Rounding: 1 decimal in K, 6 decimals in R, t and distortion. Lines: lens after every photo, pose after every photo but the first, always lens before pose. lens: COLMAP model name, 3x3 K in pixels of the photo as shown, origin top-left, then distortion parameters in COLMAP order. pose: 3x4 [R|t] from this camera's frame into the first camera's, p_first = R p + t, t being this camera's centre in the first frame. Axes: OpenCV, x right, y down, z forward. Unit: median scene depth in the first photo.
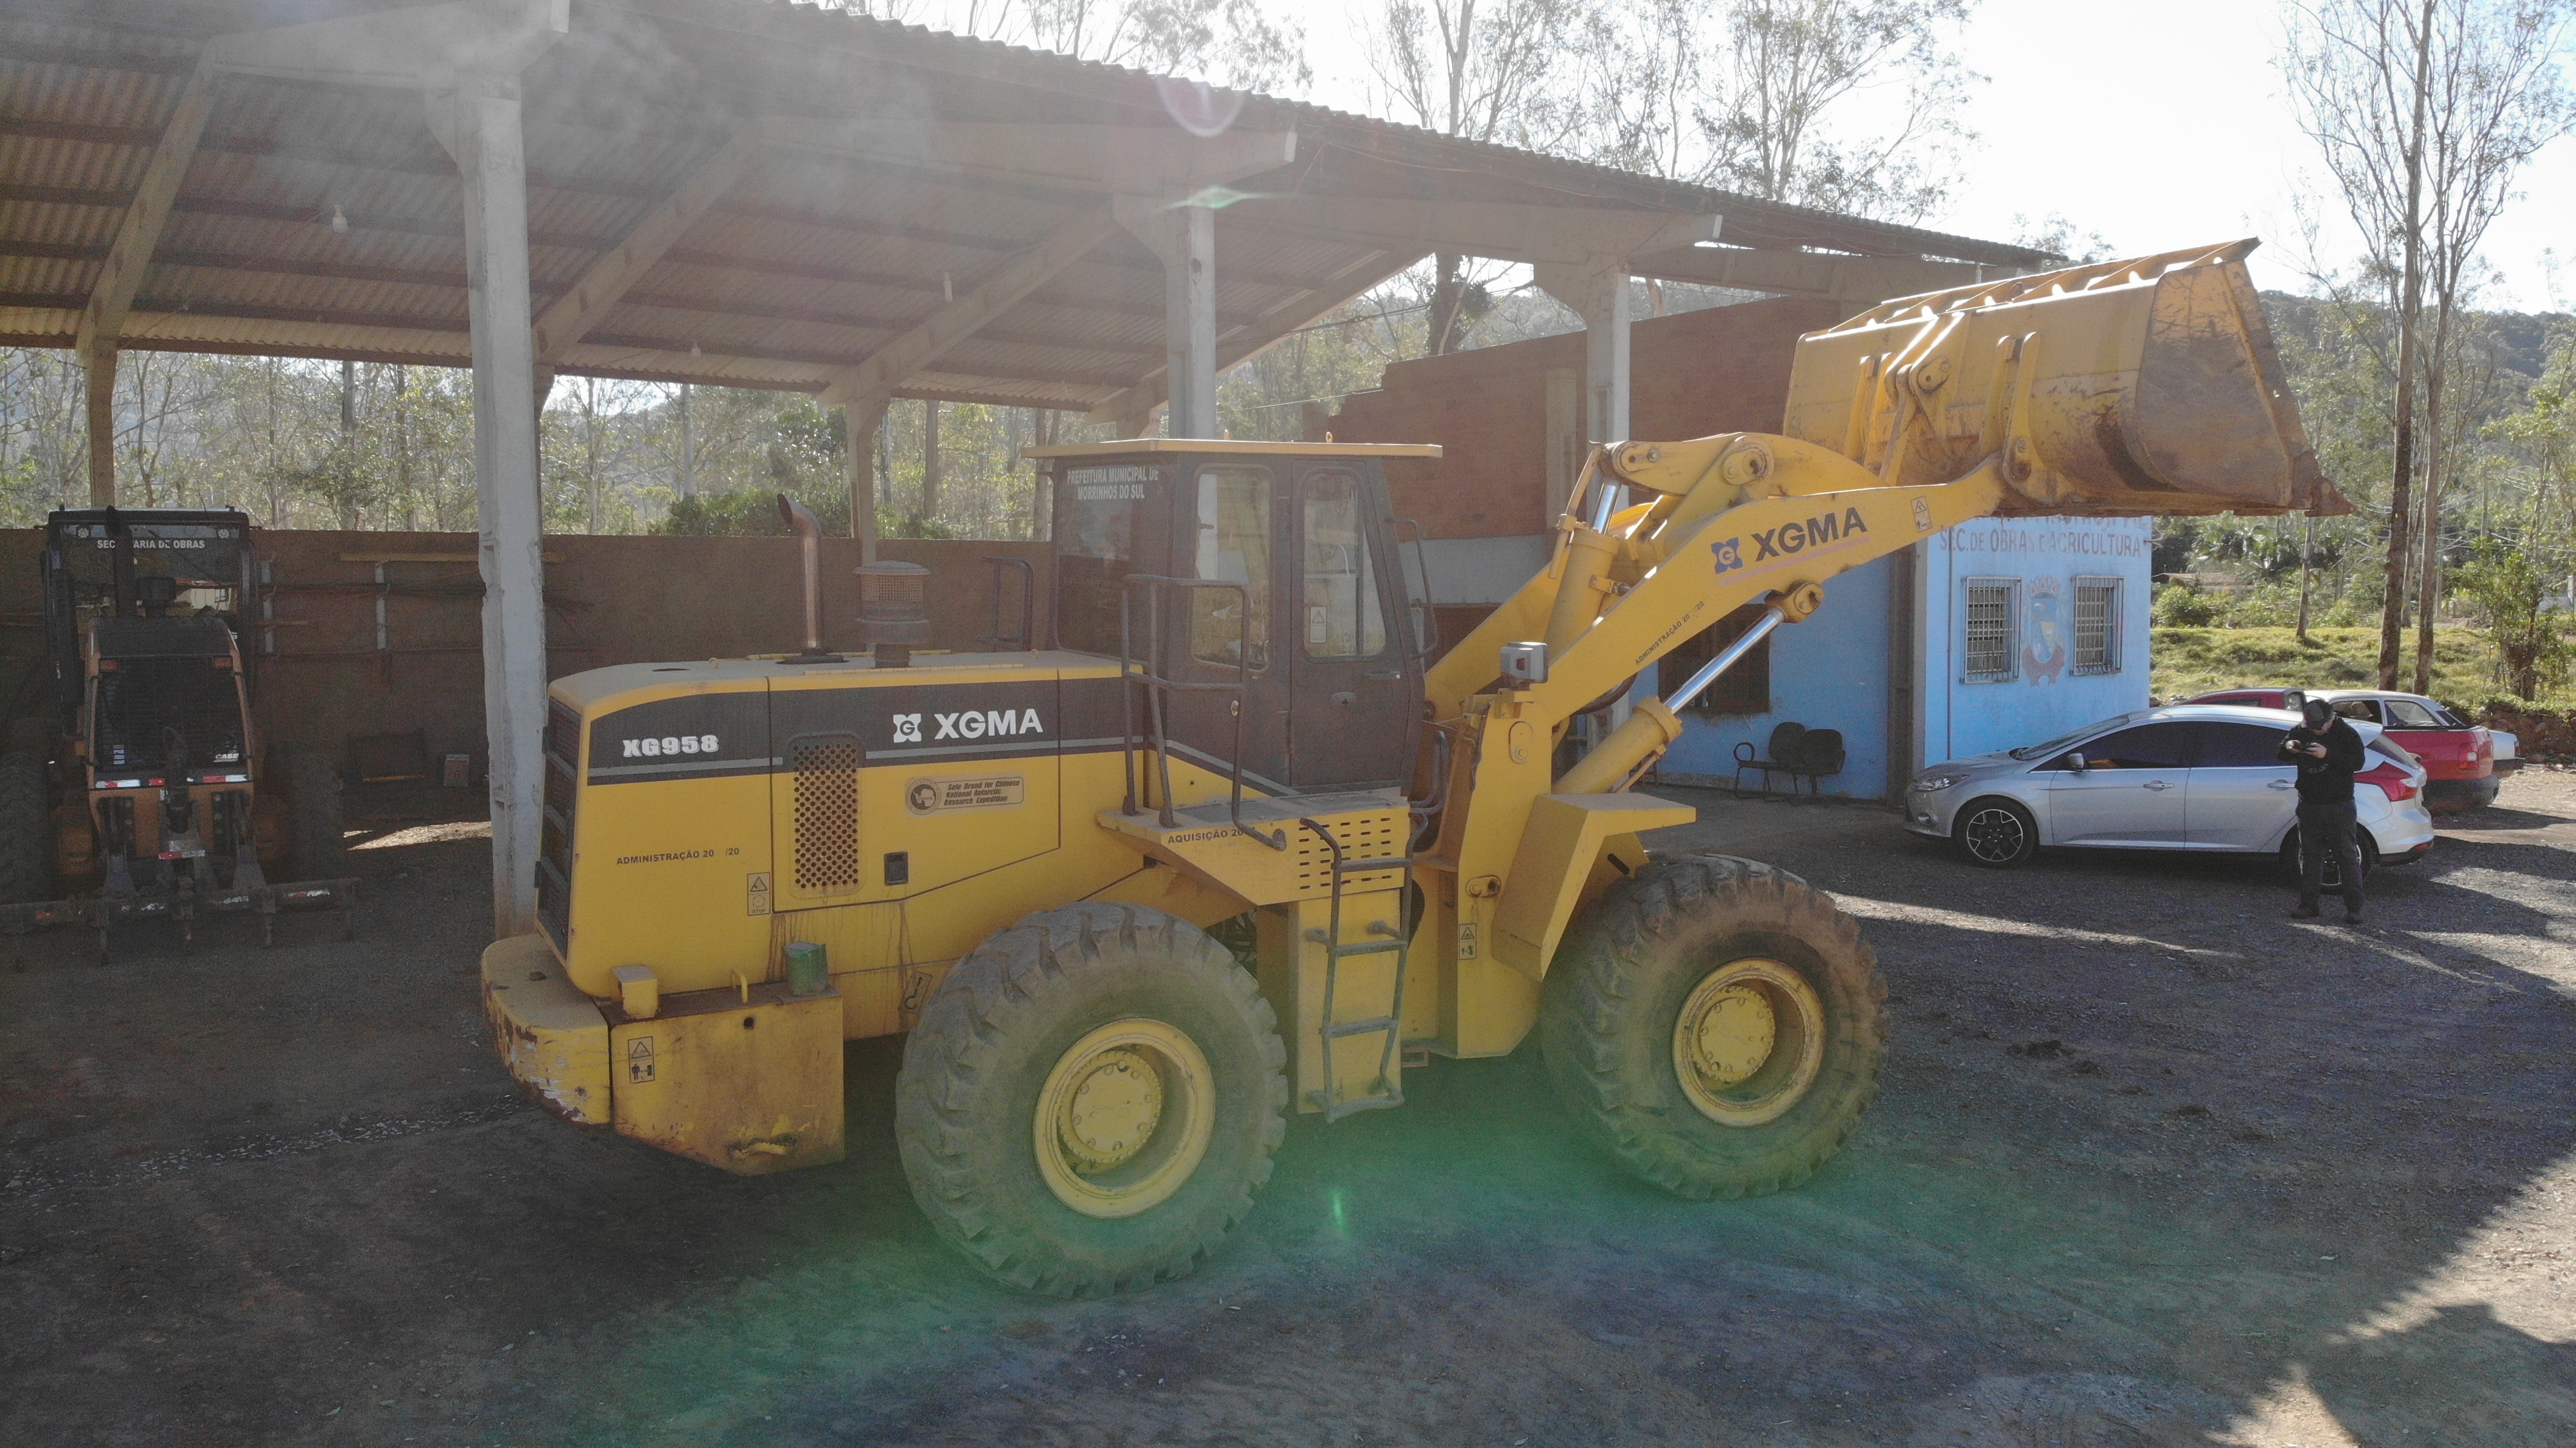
lens RADIAL K [[1816.1, 0, 1321.4], [0, 1816.1, 615.6], [0, 0, 1]] dist [0.104130, -0.224099]
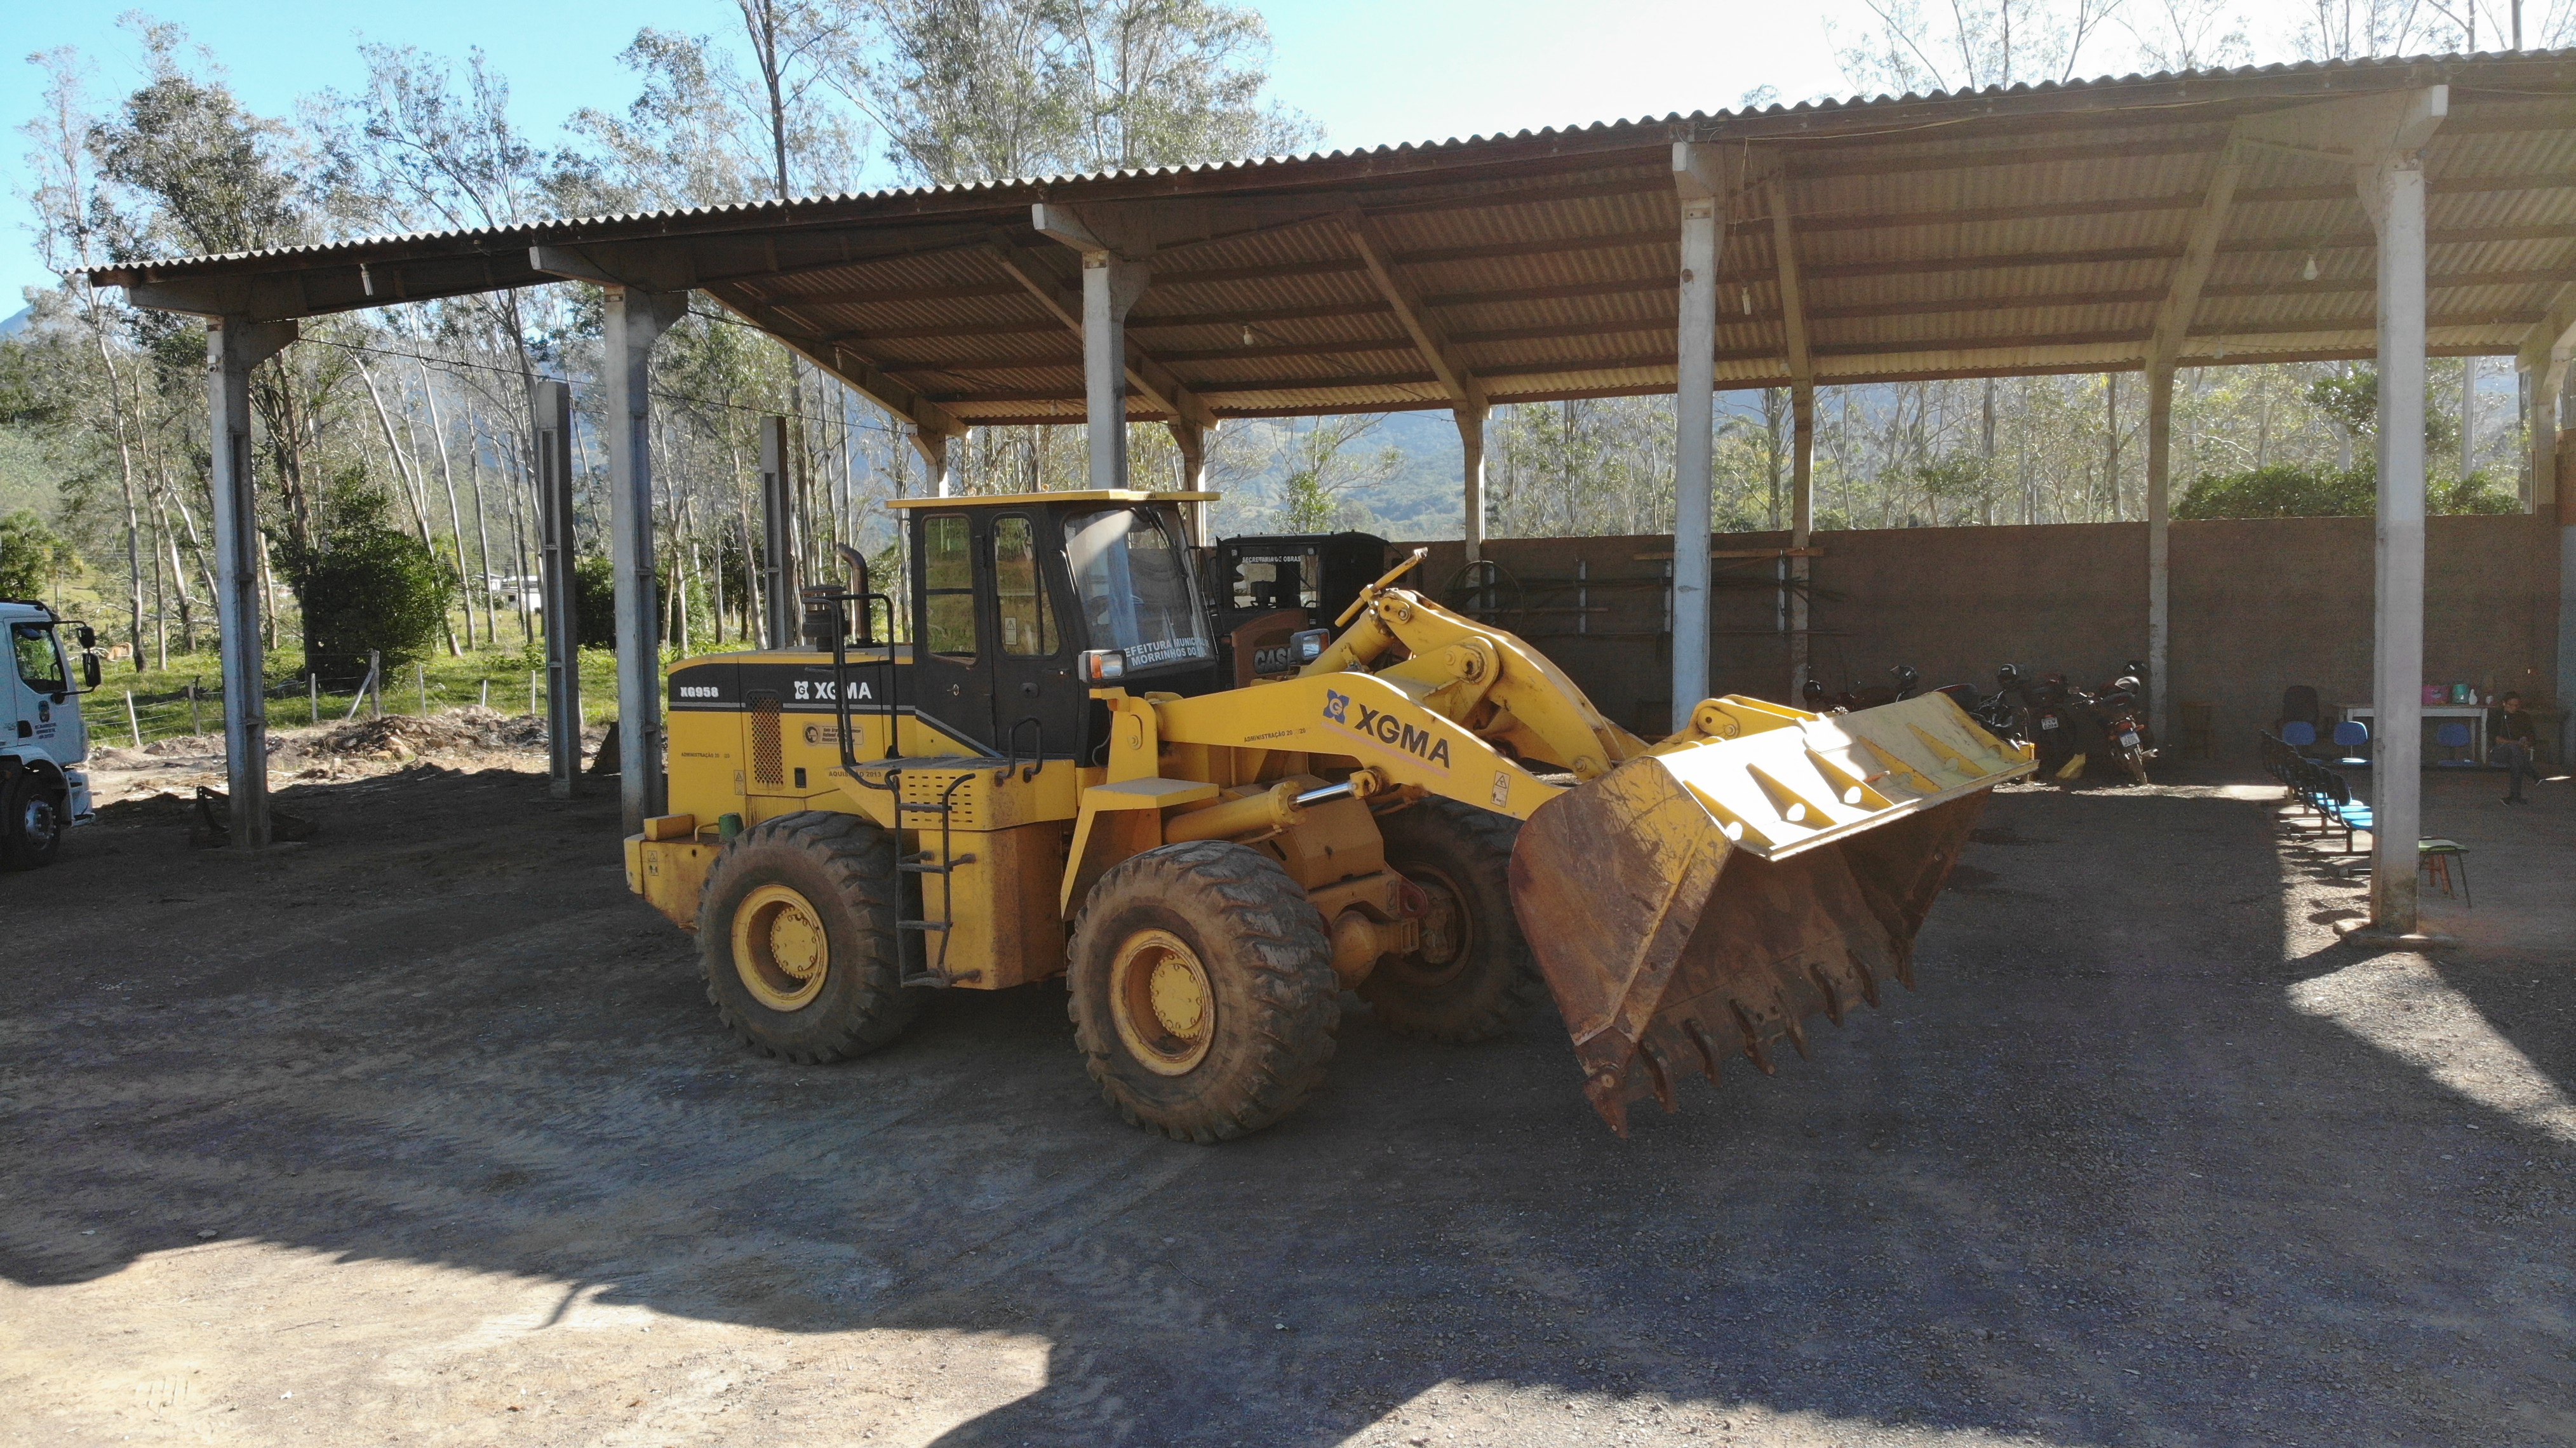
lens RADIAL K [[1807.7, 0, 1344.9], [0, 1807.7, 629.8], [0, 0, 1]] dist [0.157687, -0.374431]
pose [[0.559883, 0.021776, -0.828286, 1.364450], [-0.006312, 0.999738, 0.022016, -0.029215], [0.828548, -0.007098, 0.559873, 0.503516]]
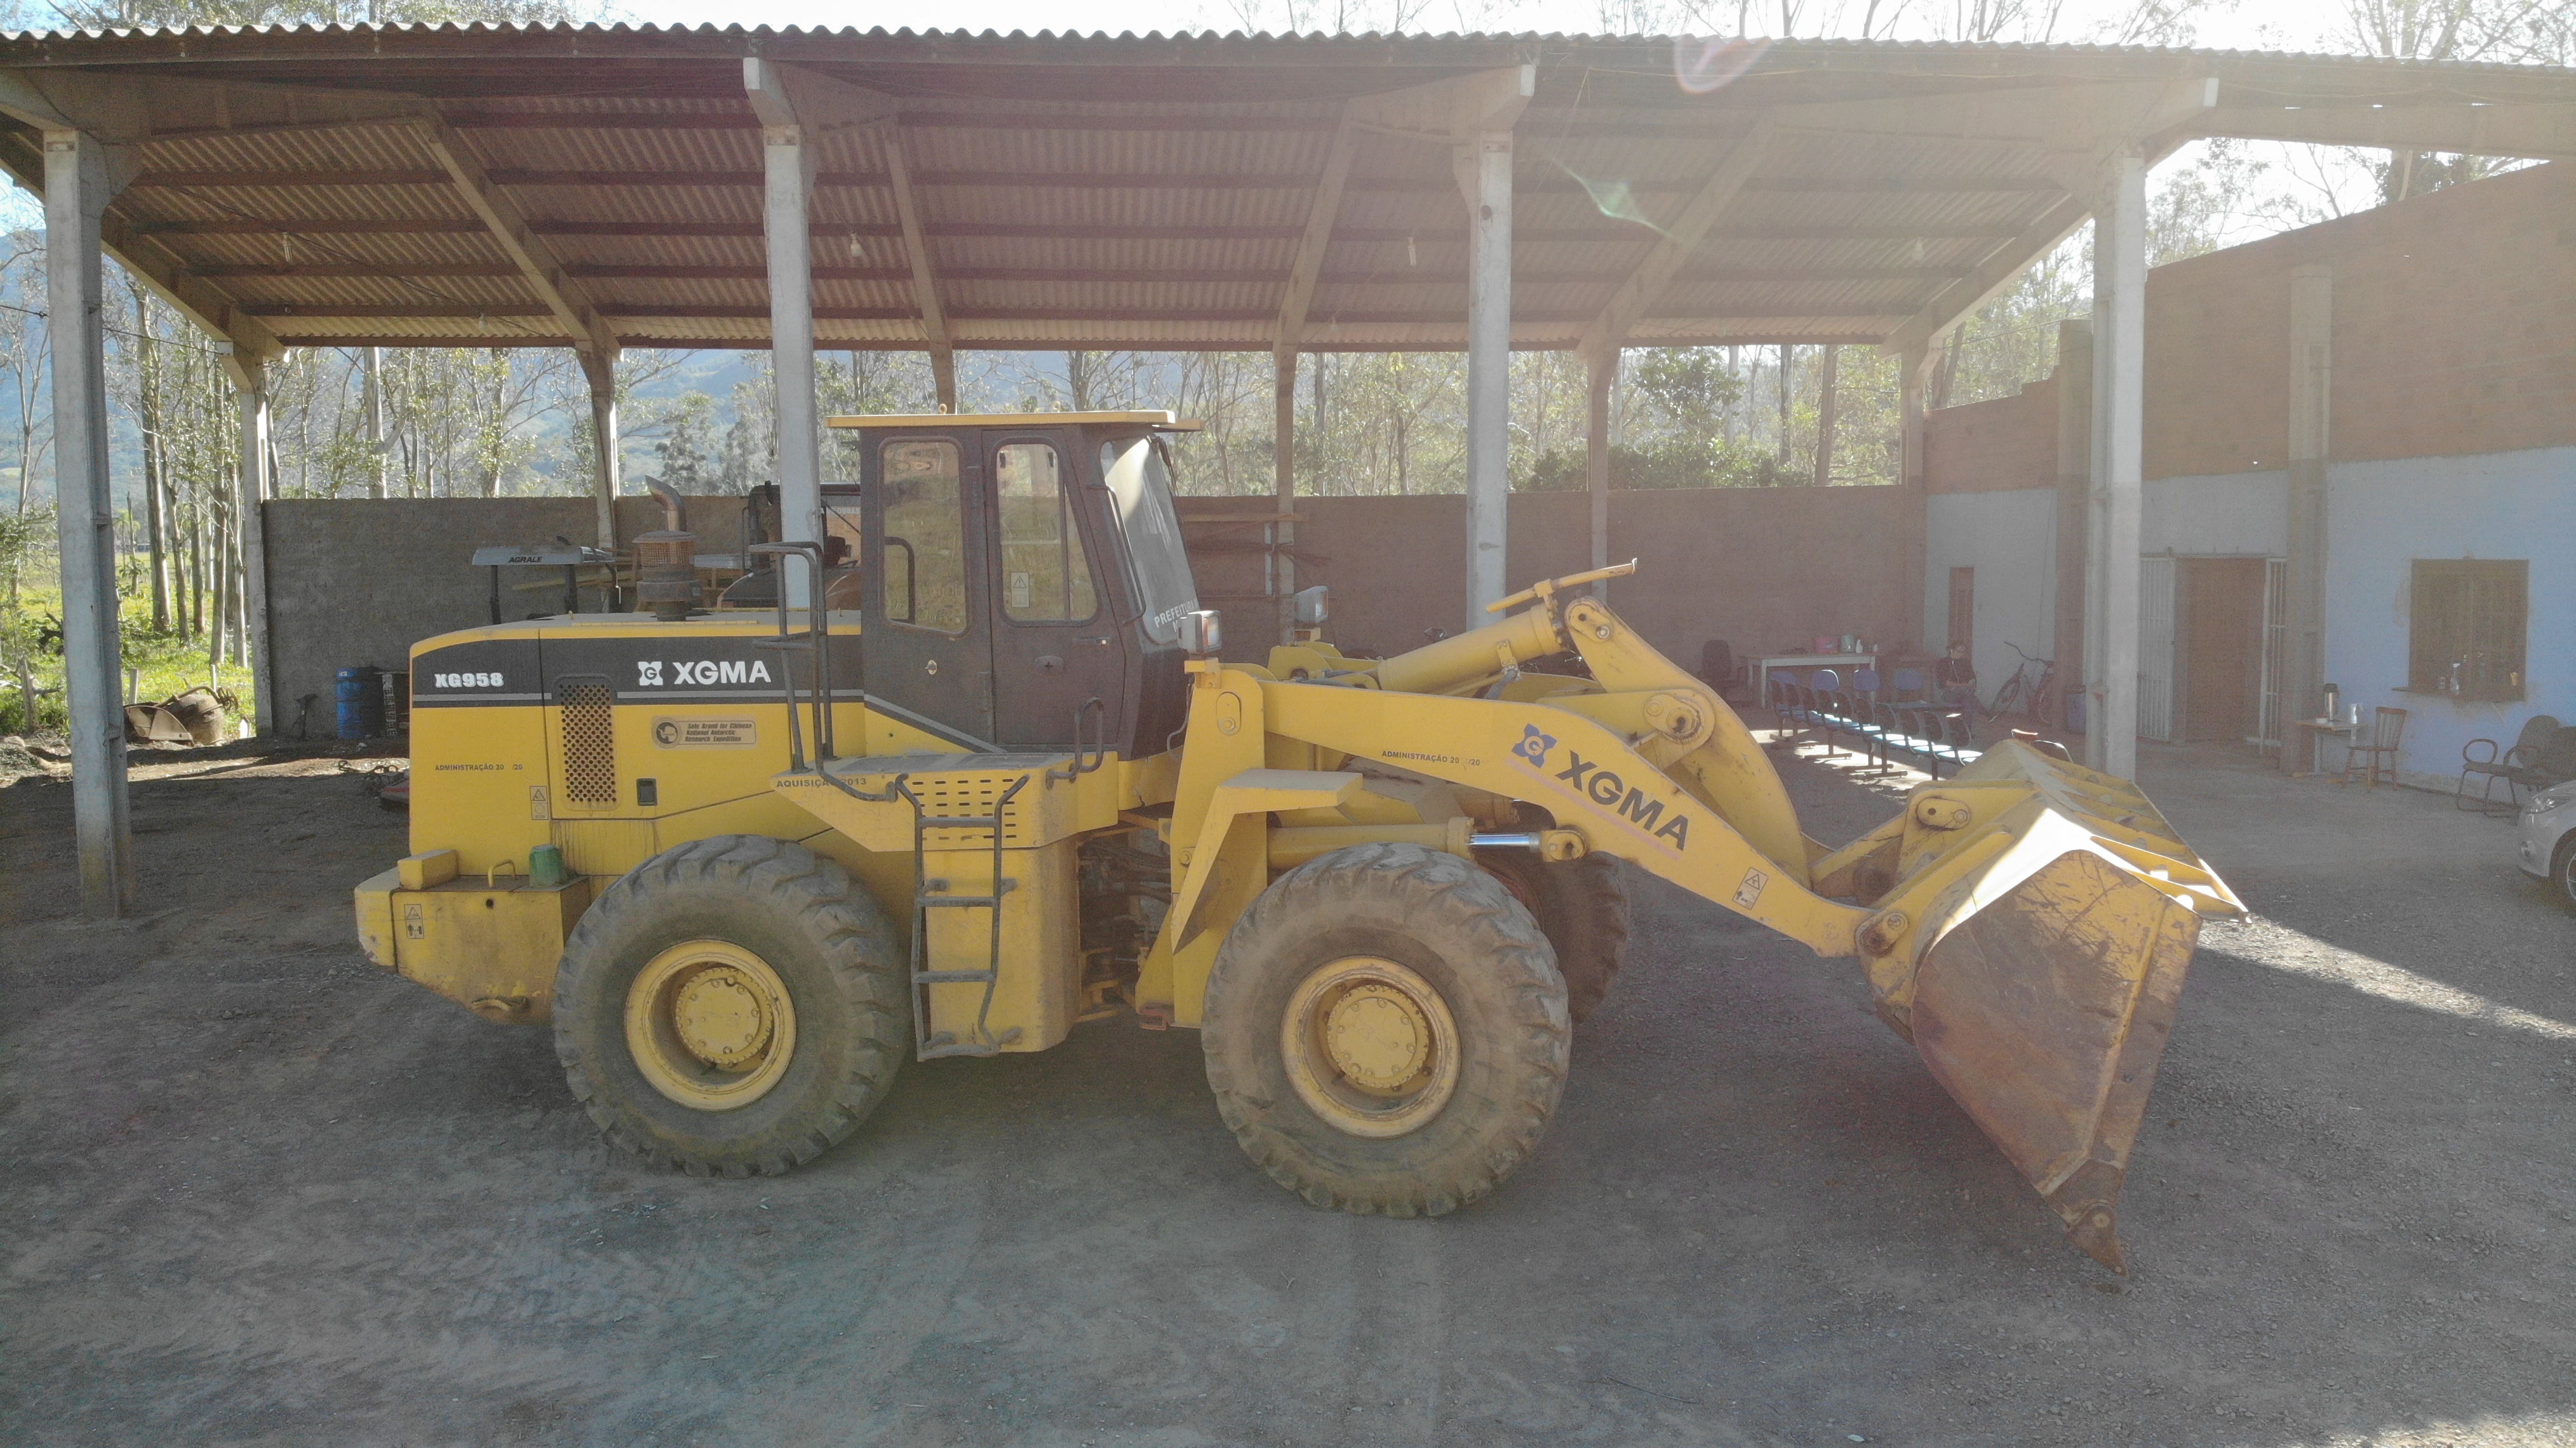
lens RADIAL K [[1816.1, 0, 1321.4], [0, 1816.1, 615.6], [0, 0, 1]] dist [0.104130, -0.224099]
pose [[0.836877, 0.018234, -0.547087, 0.787291], [-0.003572, 0.999606, 0.027851, -0.010408], [0.547379, -0.021354, 0.836612, 0.248322]]
